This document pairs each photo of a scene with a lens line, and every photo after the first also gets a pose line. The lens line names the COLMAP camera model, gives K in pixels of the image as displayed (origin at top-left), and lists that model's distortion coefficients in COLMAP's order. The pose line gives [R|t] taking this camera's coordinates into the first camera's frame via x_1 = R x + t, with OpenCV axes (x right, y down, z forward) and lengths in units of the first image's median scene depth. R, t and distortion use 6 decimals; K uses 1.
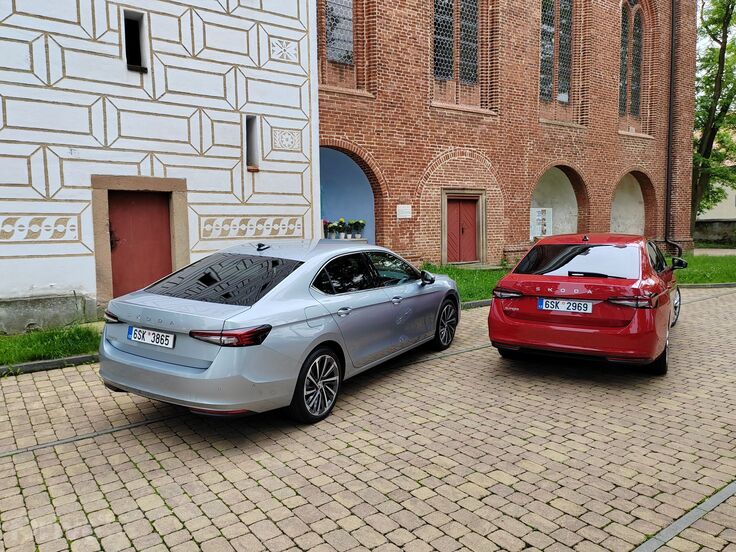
lens RADIAL K [[558.9, 0, 365.4], [0, 558.9, 276.9], [0, 0, 1]] dist [0.025034, -0.000246]
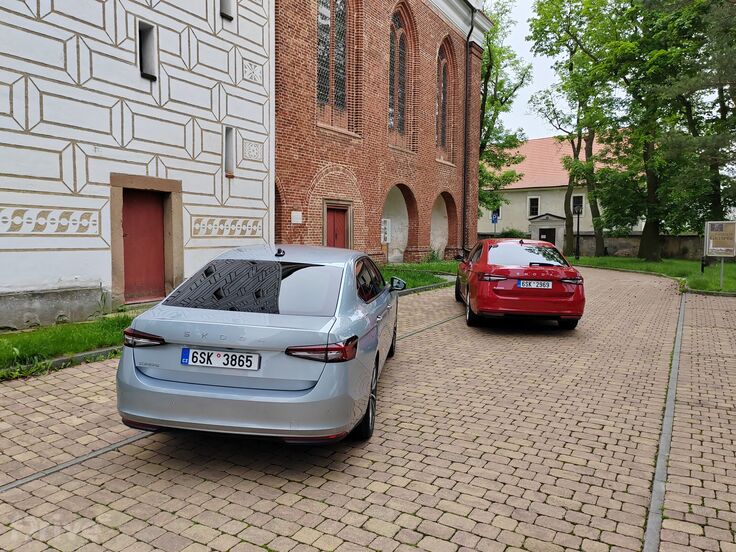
lens RADIAL K [[558.9, 0, 370.2], [0, 558.9, 275.4], [0, 0, 1]] dist [0.025034, -0.000246]
pose [[0.911945, -0.004568, 0.410288, -0.423226], [0.010805, 0.999859, -0.012883, 0.025429], [-0.410171, 0.016182, 0.911865, -0.132619]]
